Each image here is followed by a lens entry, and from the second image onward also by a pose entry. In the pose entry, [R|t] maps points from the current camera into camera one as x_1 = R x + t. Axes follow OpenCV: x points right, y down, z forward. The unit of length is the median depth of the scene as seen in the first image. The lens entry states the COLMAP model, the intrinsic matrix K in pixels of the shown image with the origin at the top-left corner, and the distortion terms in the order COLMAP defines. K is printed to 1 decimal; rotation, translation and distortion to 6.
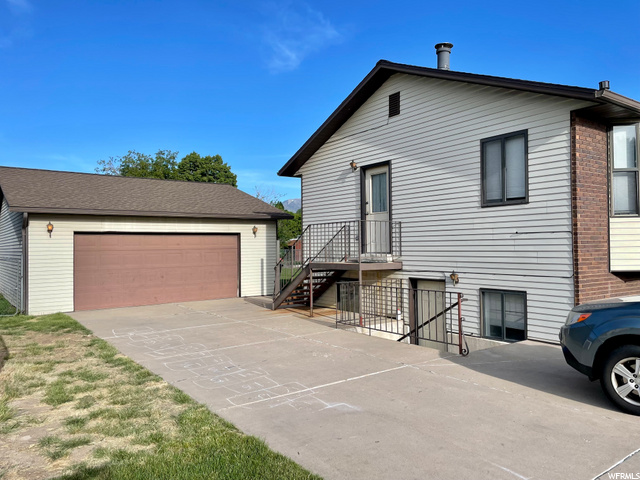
lens RADIAL K [[480.7, 0, 321.8], [0, 480.7, 238.1], [0, 0, 1]] dist [0.038631, -0.017925]
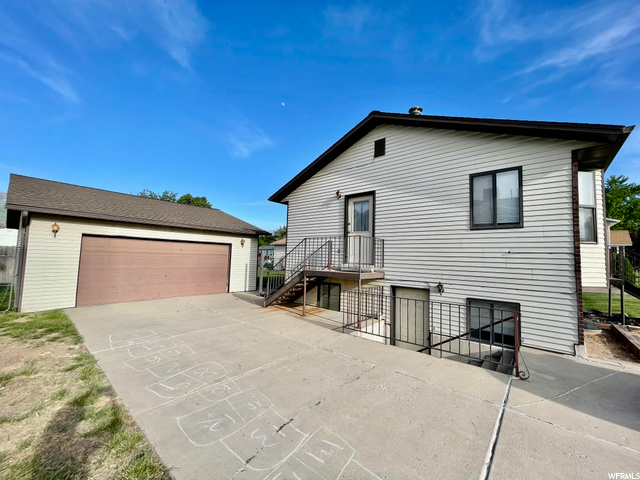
lens RADIAL K [[256.6, 0, 315.9], [0, 256.6, 239.0], [0, 0, 1]] dist [-0.004267, 0.000947]
pose [[0.973372, 0.056122, 0.222256, -0.150385], [-0.044608, 0.997406, -0.056494, 0.009659], [-0.224850, 0.045075, 0.973350, 0.386433]]
